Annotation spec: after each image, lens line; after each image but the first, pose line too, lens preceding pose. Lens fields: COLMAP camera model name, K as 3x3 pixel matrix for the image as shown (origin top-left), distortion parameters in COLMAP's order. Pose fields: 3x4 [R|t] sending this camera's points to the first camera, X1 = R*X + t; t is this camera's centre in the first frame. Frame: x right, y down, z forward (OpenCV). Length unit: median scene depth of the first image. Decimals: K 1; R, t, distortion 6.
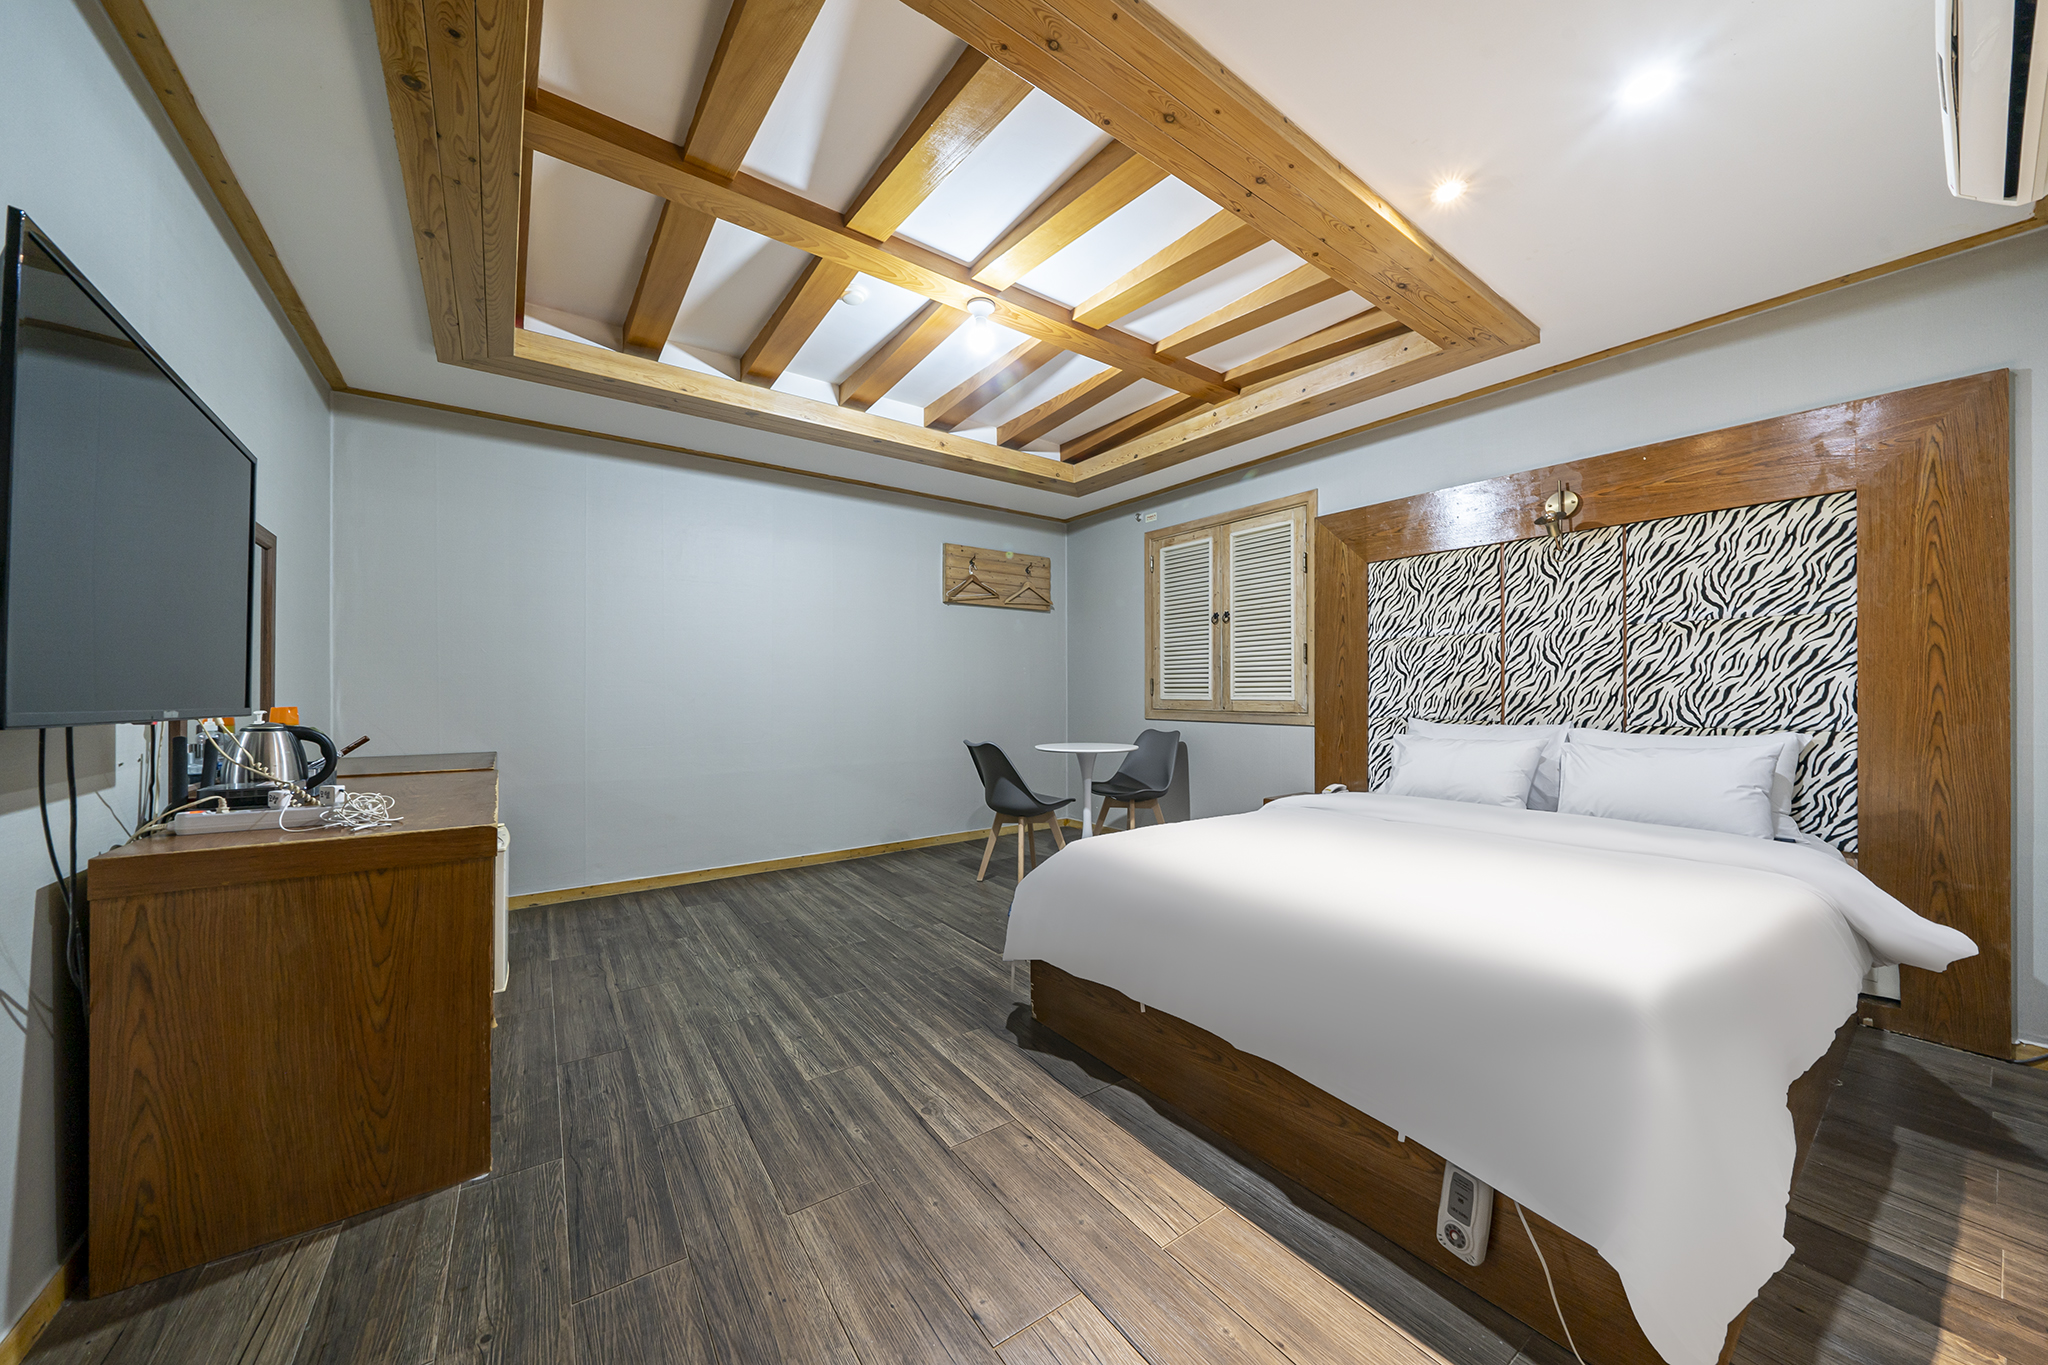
lens RADIAL K [[708.1, 0, 1016.4], [0, 708.1, 689.0], [0, 0, 1]] dist [-0.001239, -0.000020]
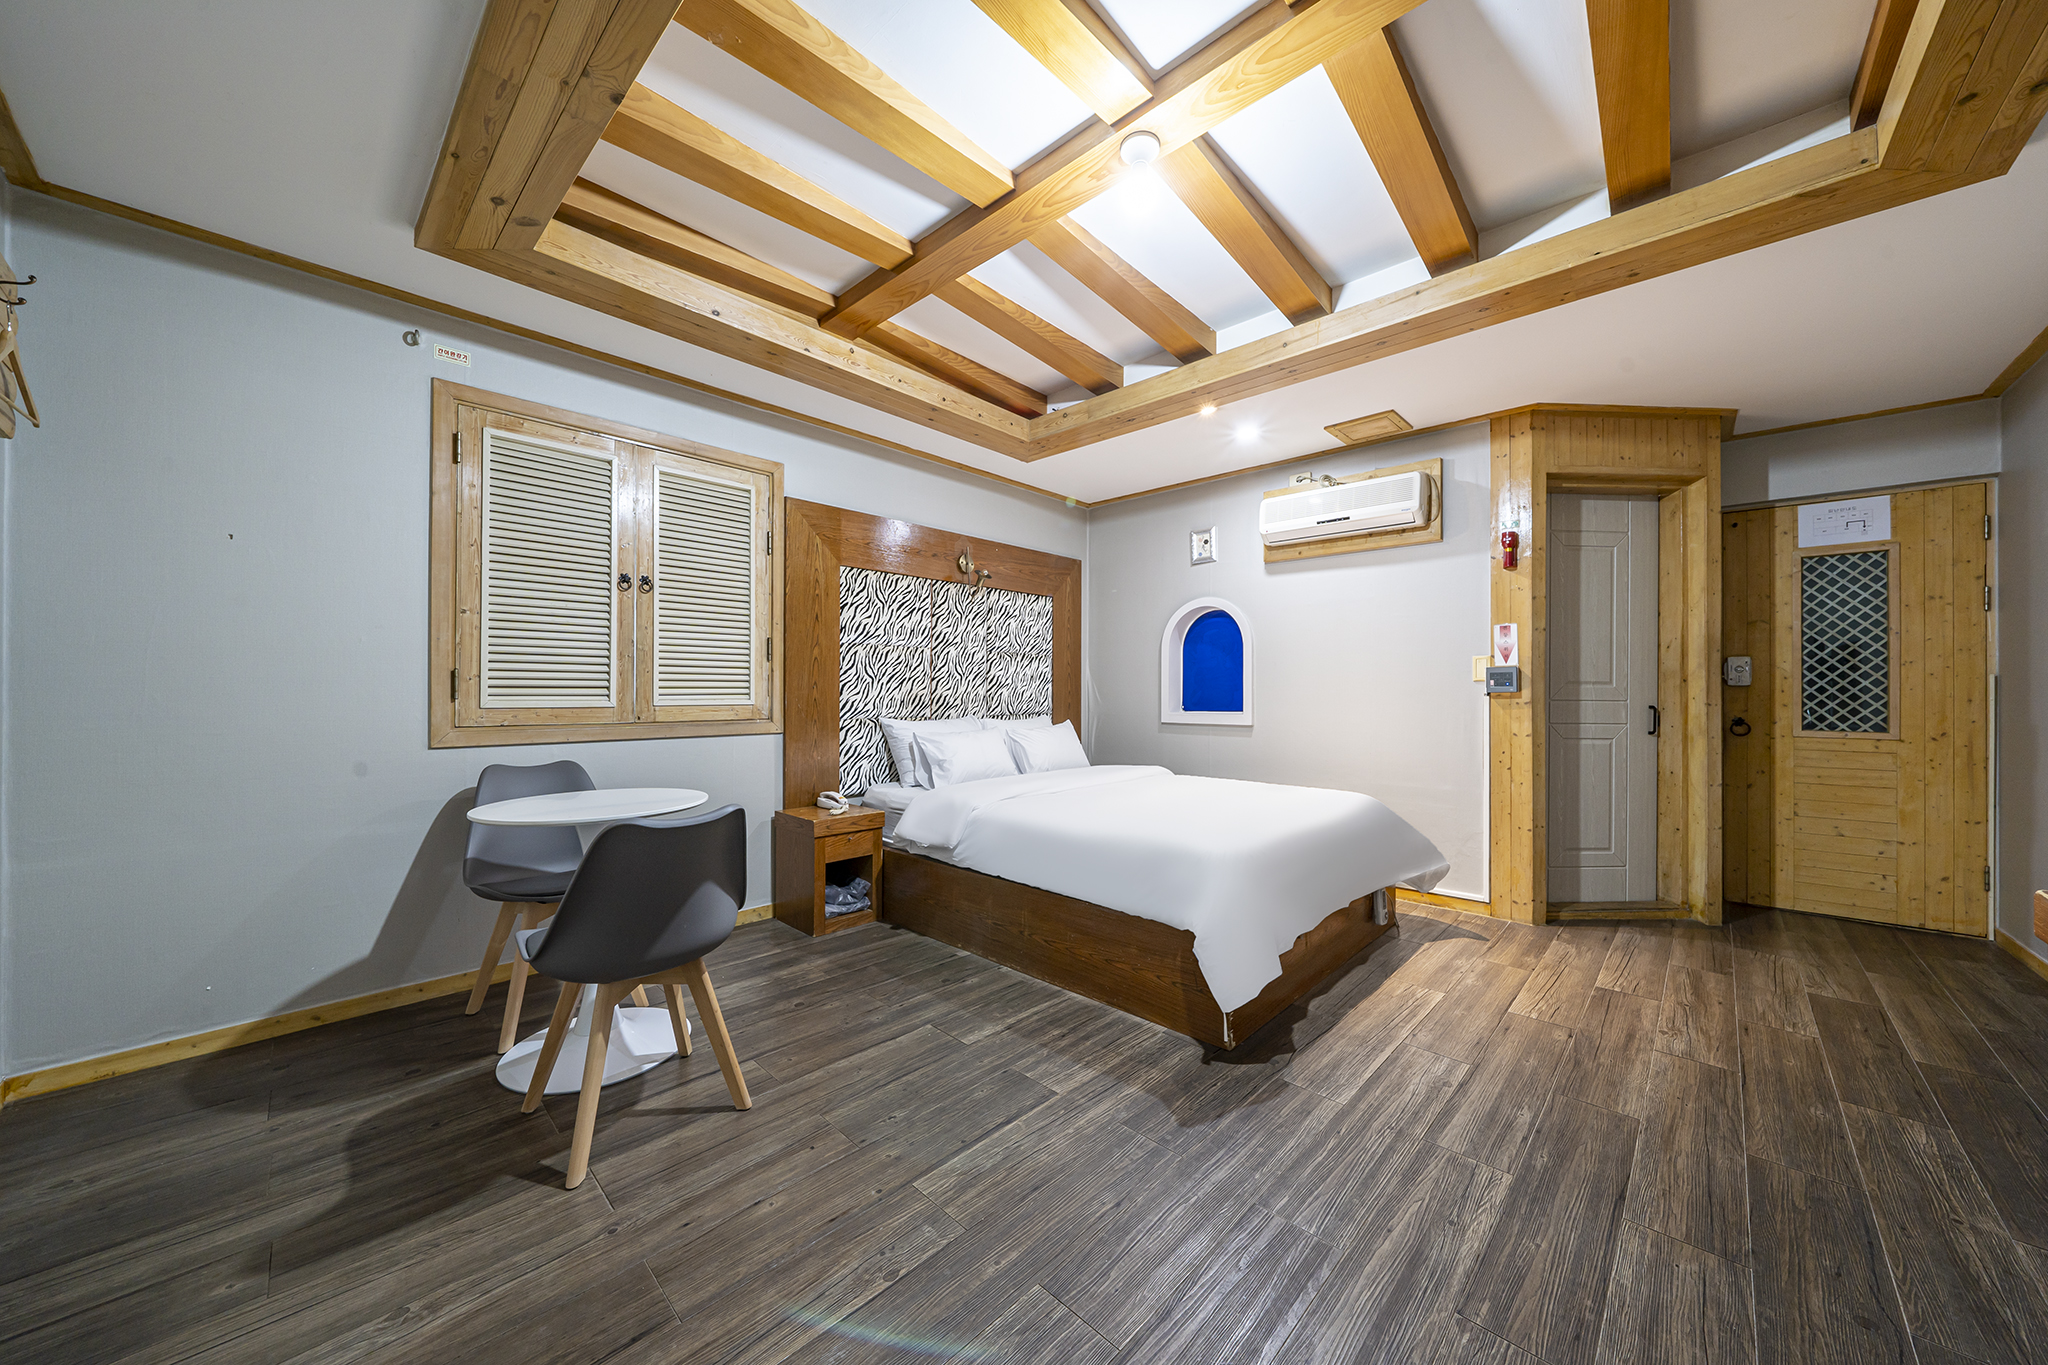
lens RADIAL K [[701.0, 0, 1044.2], [0, 701.0, 689.7], [0, 0, 1]] dist [-0.002551, -0.000181]
pose [[-0.202092, 0.004329, 0.979357, -0.643951], [-0.005801, 0.999967, -0.005617, 0.001670], [-0.979349, -0.006816, -0.202060, 1.116077]]
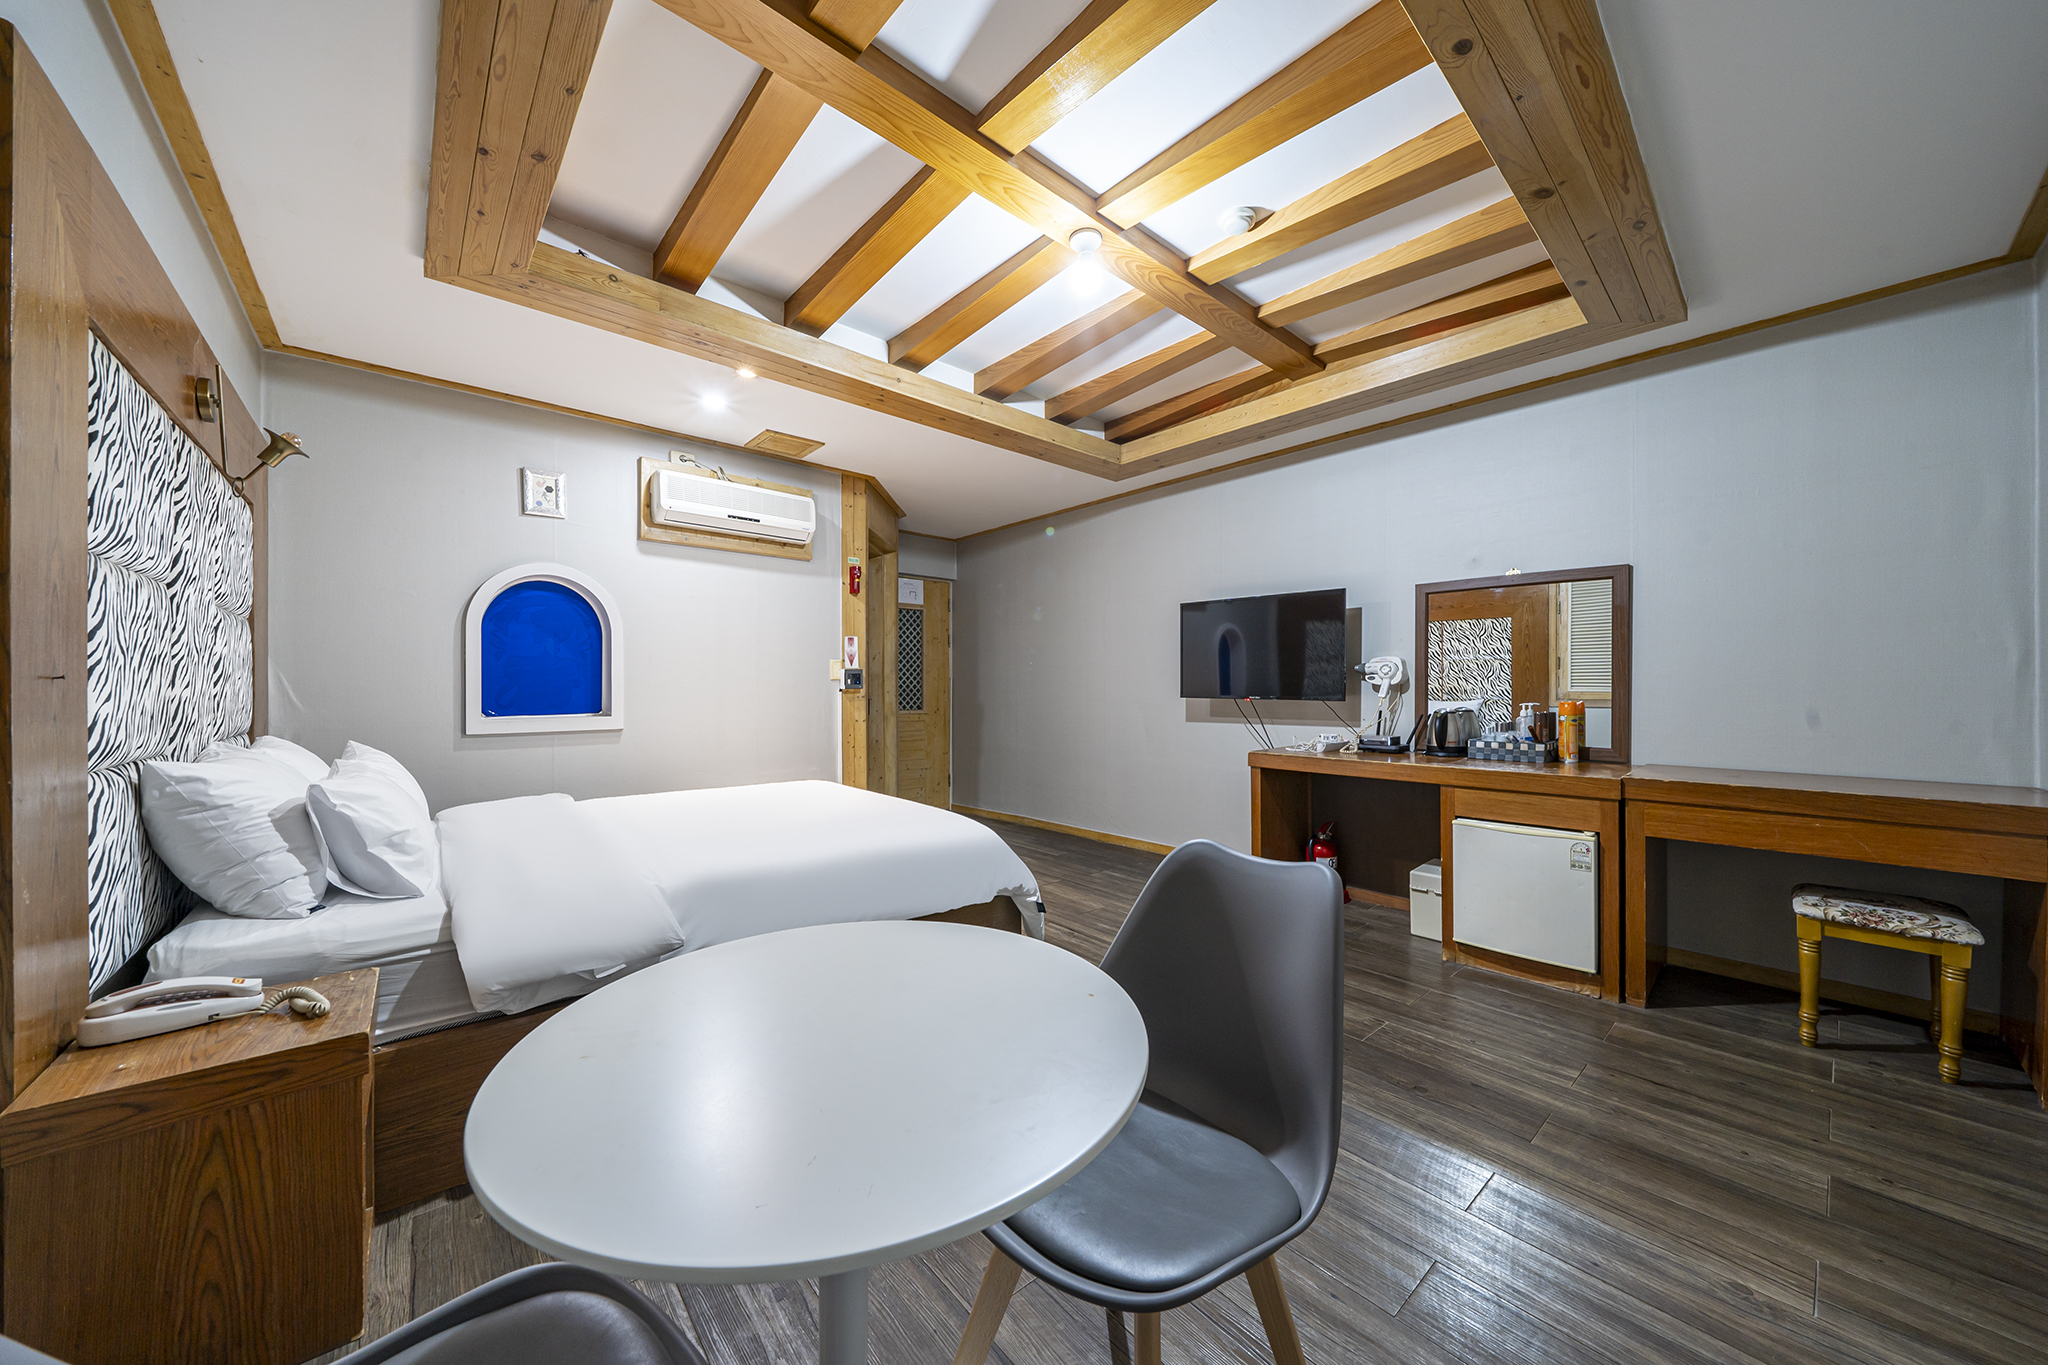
lens RADIAL K [[708.1, 0, 1016.4], [0, 708.1, 689.0], [0, 0, 1]] dist [-0.001239, -0.000020]
pose [[-0.995338, 0.008783, -0.096044, 0.111932], [0.009100, 0.999954, -0.002867, 0.004204], [0.096014, -0.003728, -0.995373, 1.672667]]
